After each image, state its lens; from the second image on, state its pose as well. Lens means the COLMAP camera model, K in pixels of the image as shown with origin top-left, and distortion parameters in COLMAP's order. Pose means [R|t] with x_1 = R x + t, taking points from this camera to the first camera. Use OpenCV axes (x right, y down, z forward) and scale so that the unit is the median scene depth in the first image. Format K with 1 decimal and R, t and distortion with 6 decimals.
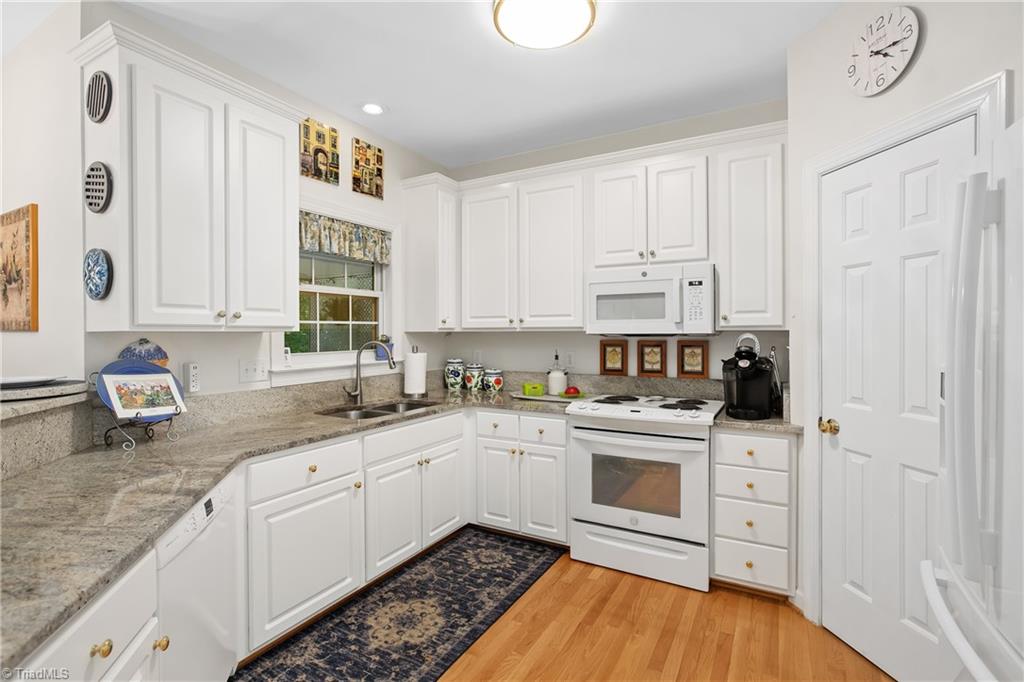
lens RADIAL K [[473.4, 0, 515.7], [0, 473.4, 337.5], [0, 0, 1]] dist [0.000715, 0.004091]
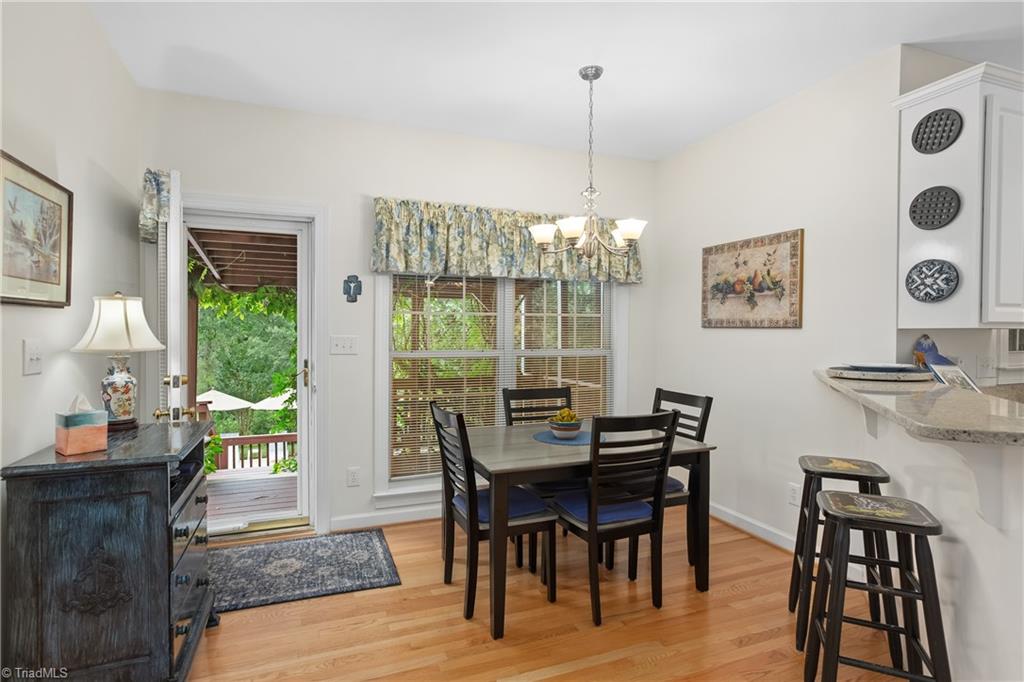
lens RADIAL K [[528.1, 0, 514.7], [0, 528.1, 342.3], [0, 0, 1]] dist [0.005411, 0.003672]
pose [[0.792538, 0.019026, -0.609526, -0.602162], [-0.010277, 0.999788, 0.017844, 0.006229], [0.609736, -0.007878, 0.792565, -0.472308]]
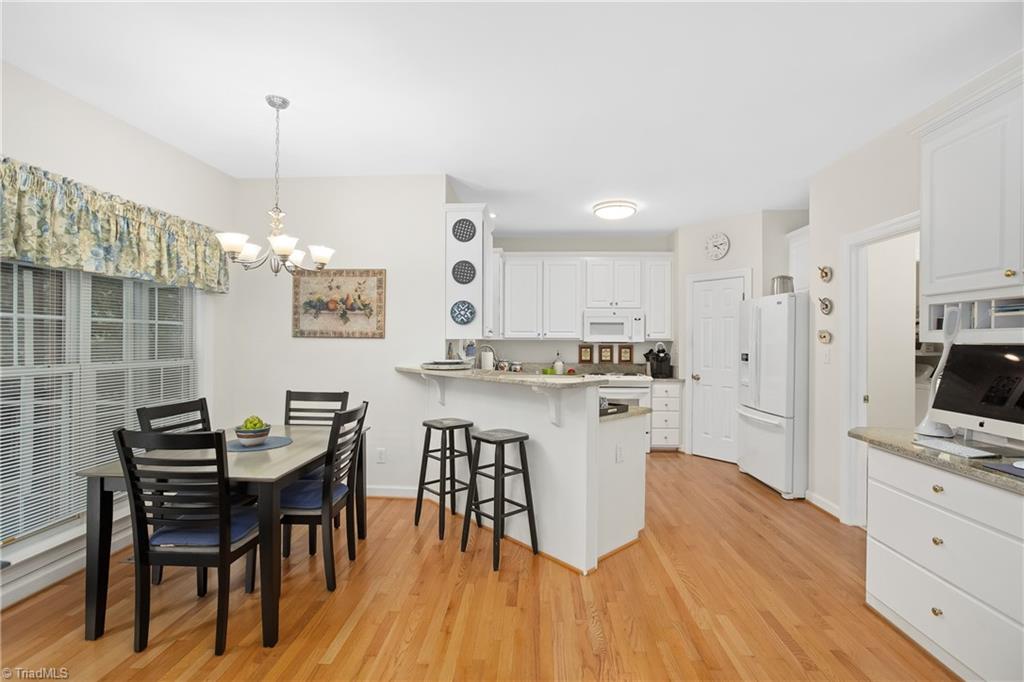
lens RADIAL K [[473.4, 0, 508.9], [0, 473.4, 342.7], [0, 0, 1]] dist [0.000715, 0.004091]
pose [[0.889830, 0.006530, 0.456245, -1.130265], [-0.004894, 0.999977, -0.004768, 0.008647], [-0.456265, 0.002010, 0.889842, -0.671317]]
